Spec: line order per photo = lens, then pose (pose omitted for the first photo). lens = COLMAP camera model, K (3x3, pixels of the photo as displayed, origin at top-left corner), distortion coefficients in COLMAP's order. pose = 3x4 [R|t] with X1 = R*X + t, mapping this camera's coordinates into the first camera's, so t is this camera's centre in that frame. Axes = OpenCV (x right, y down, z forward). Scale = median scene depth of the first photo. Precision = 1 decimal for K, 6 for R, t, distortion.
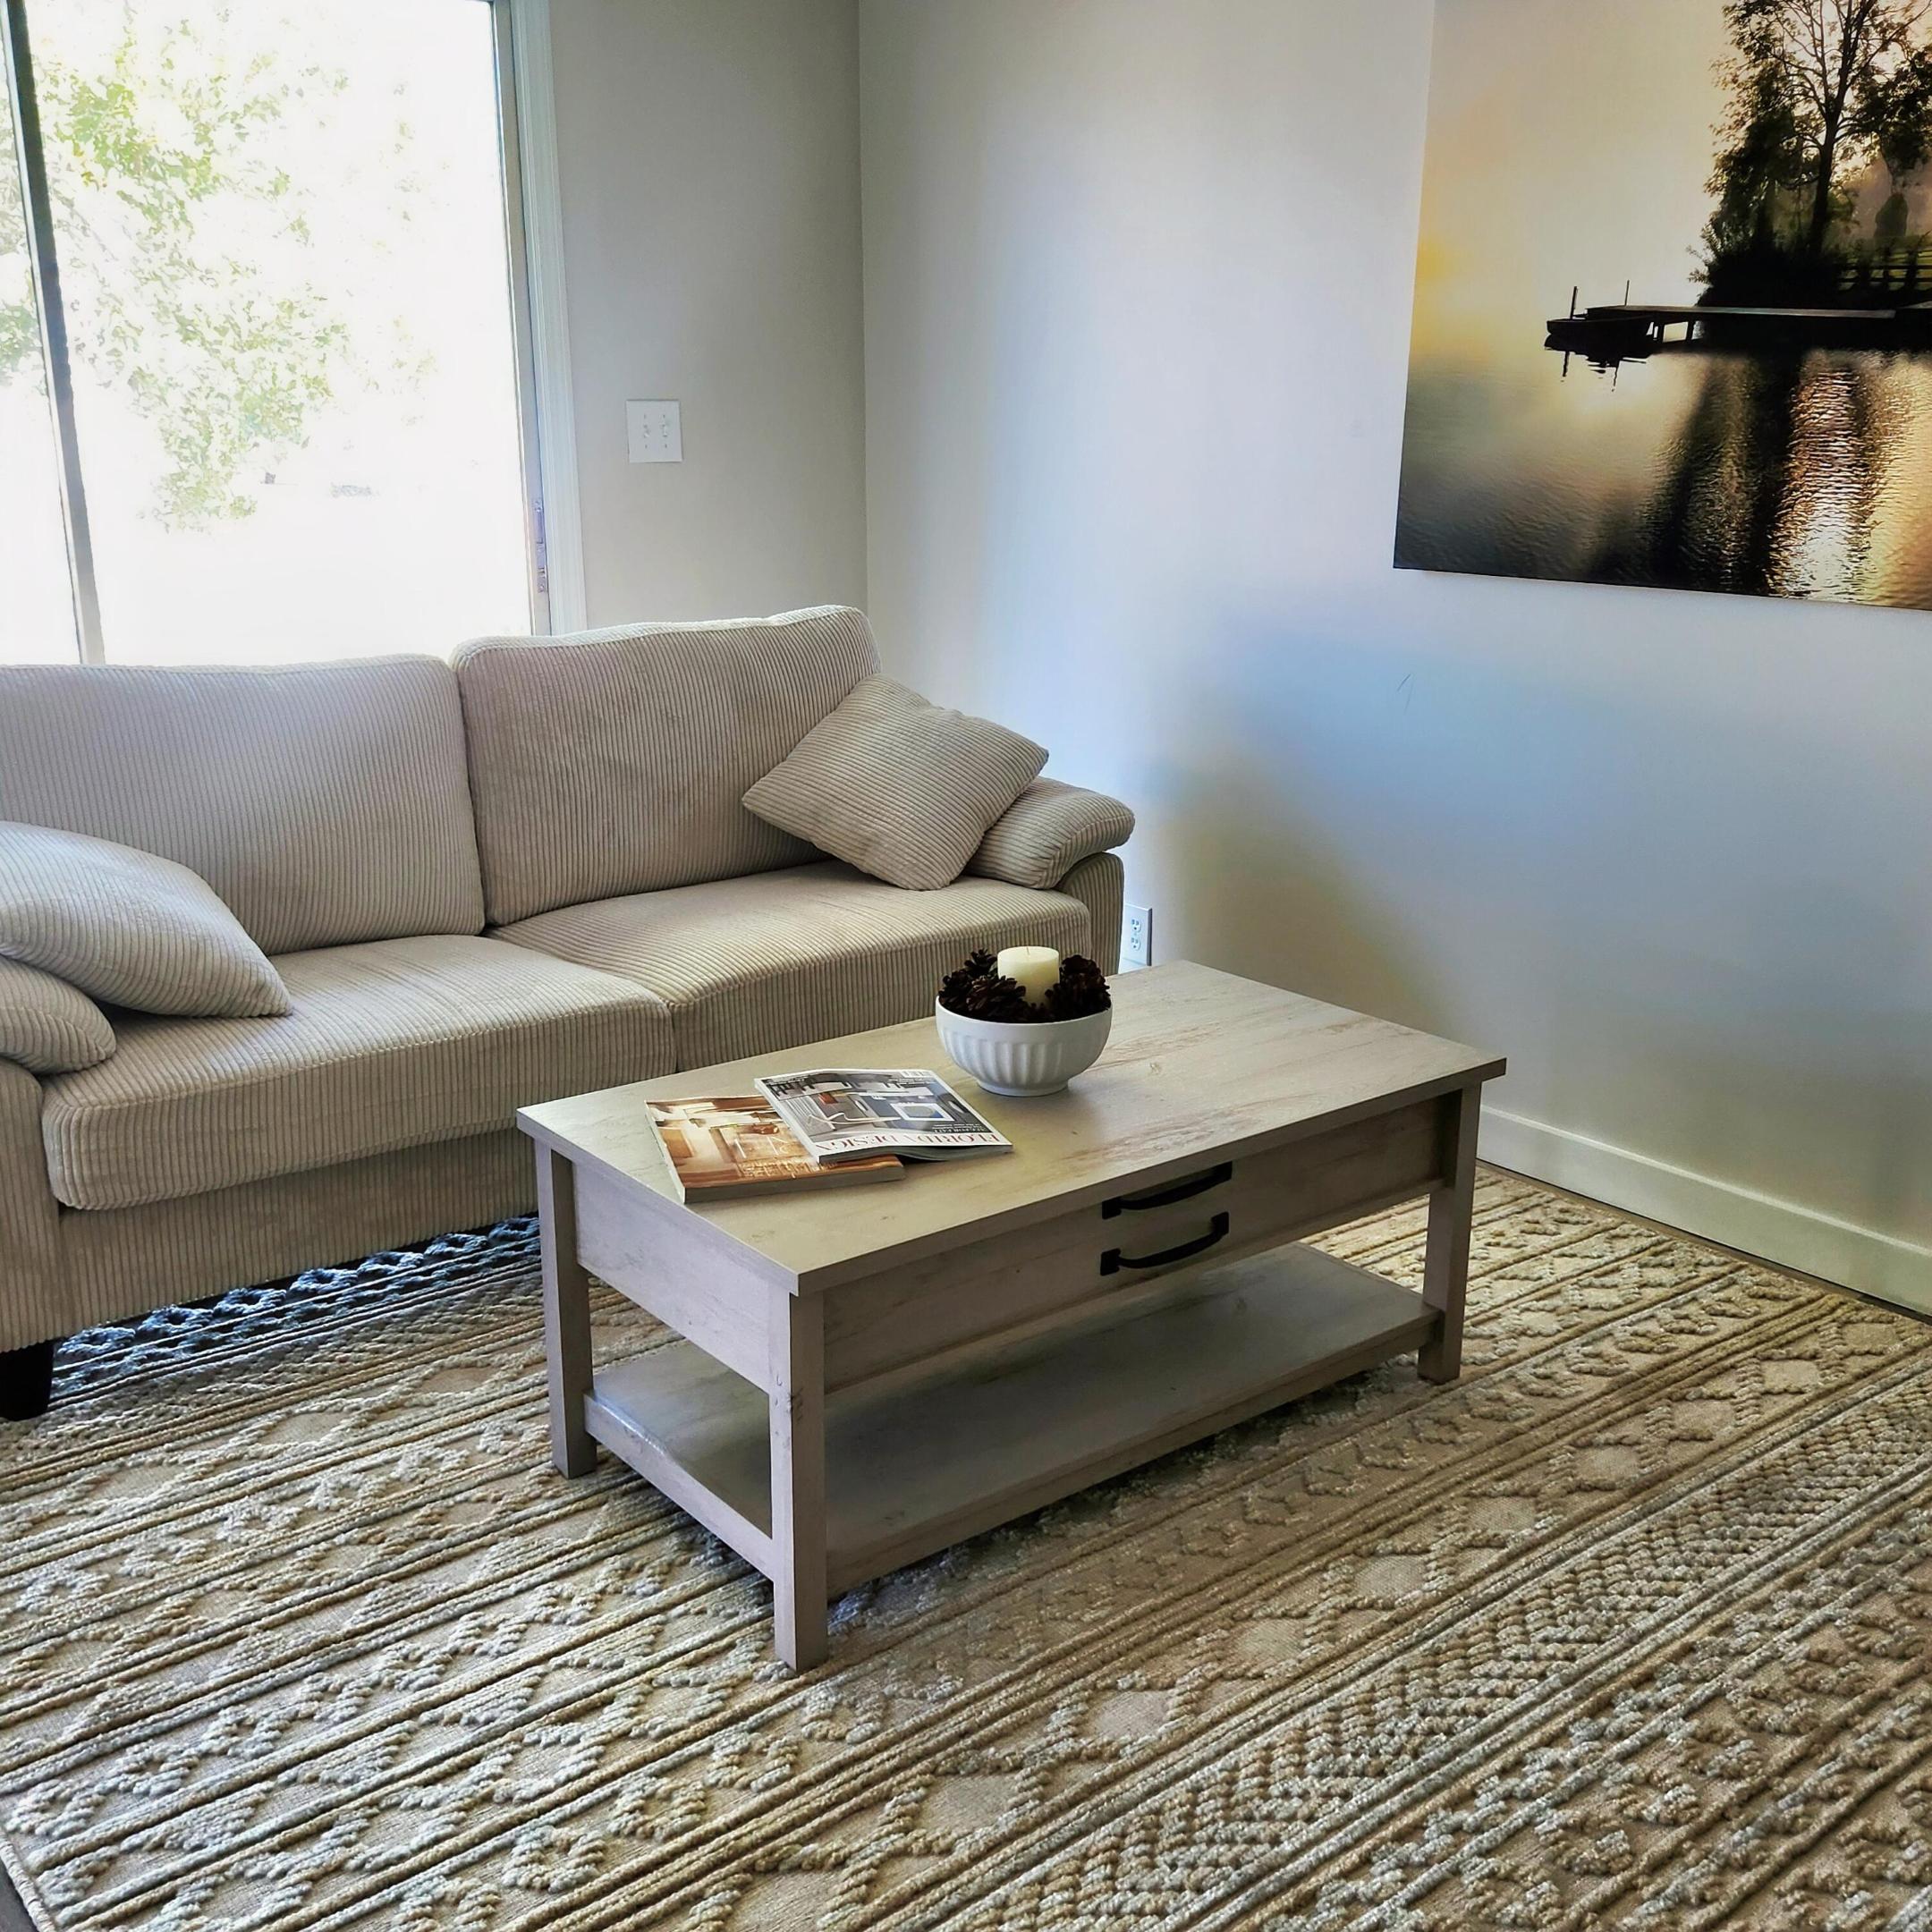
lens RADIAL K [[1990.5, 0, 966.0], [0, 1990.5, 966.0], [0, 0, 1]] dist [0.053965, -0.039680]
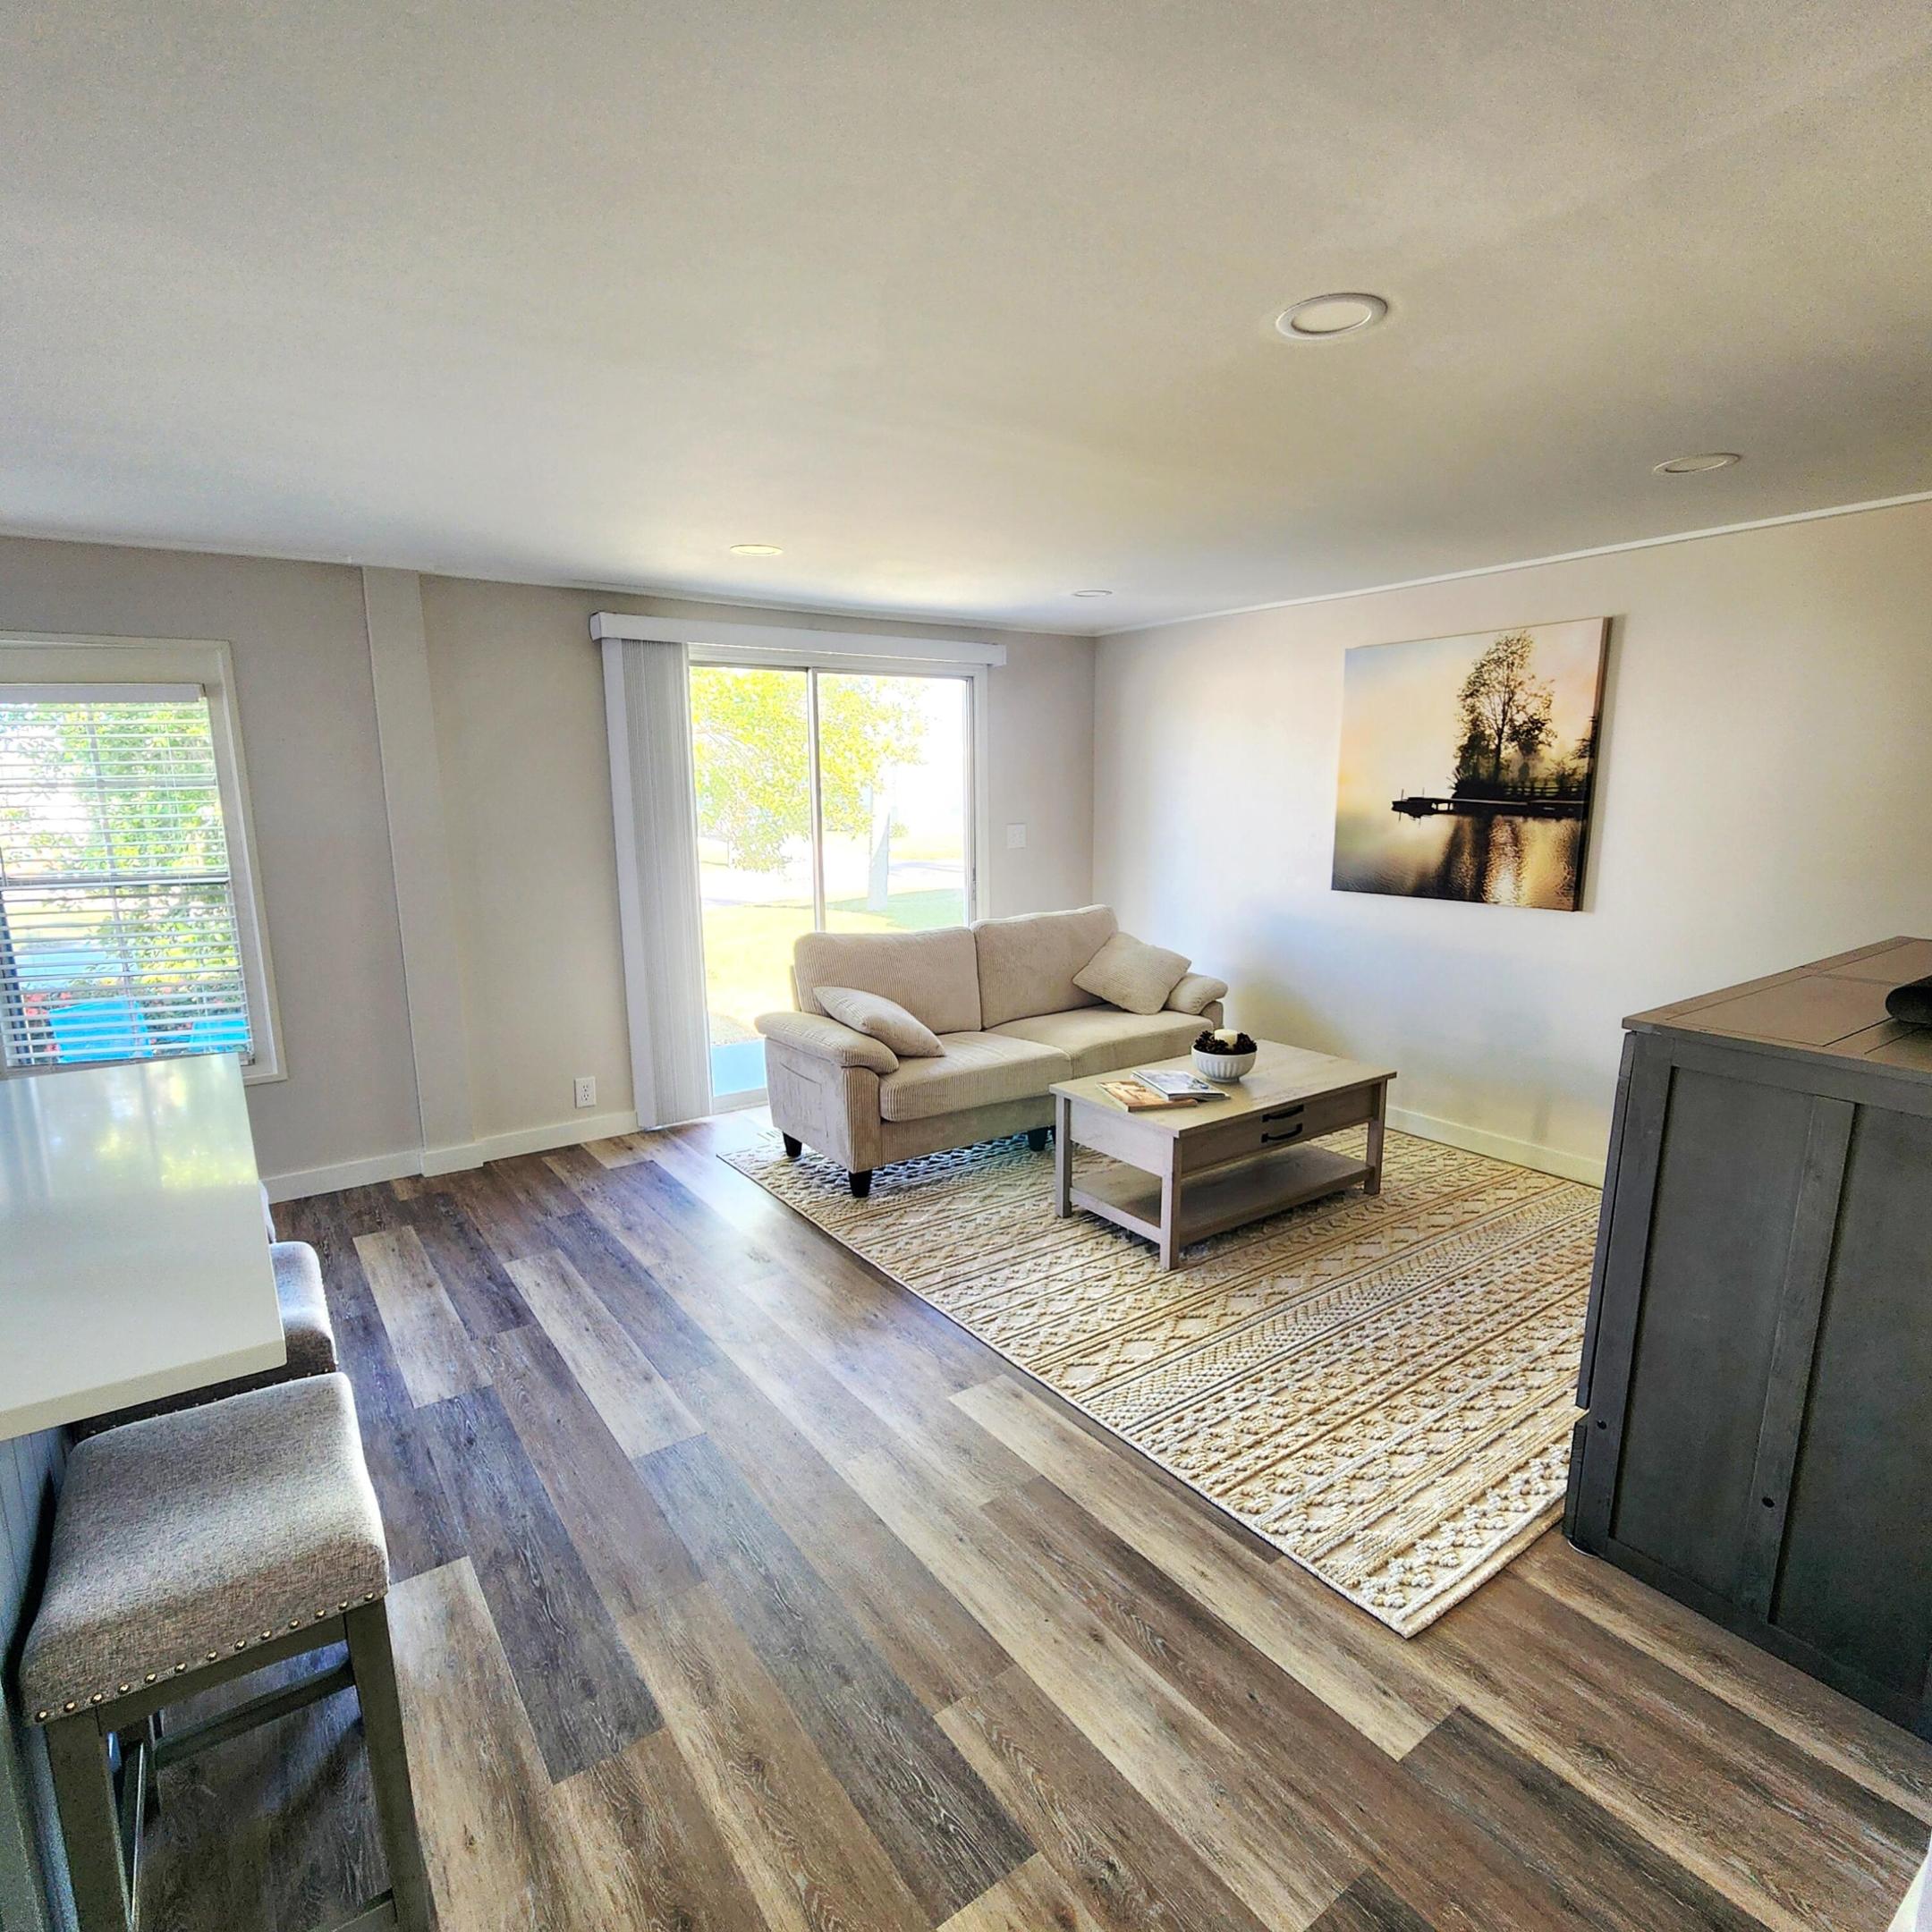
lens RADIAL K [[1057.0, 0, 941.0], [0, 1057.0, 977.4], [0, 0, 1]] dist [0.001665, 0.000611]
pose [[0.997416, -0.003281, -0.071769, -0.241439], [-0.003522, 0.995522, -0.094460, 0.054830], [0.071758, 0.094468, 0.992938, -0.482911]]
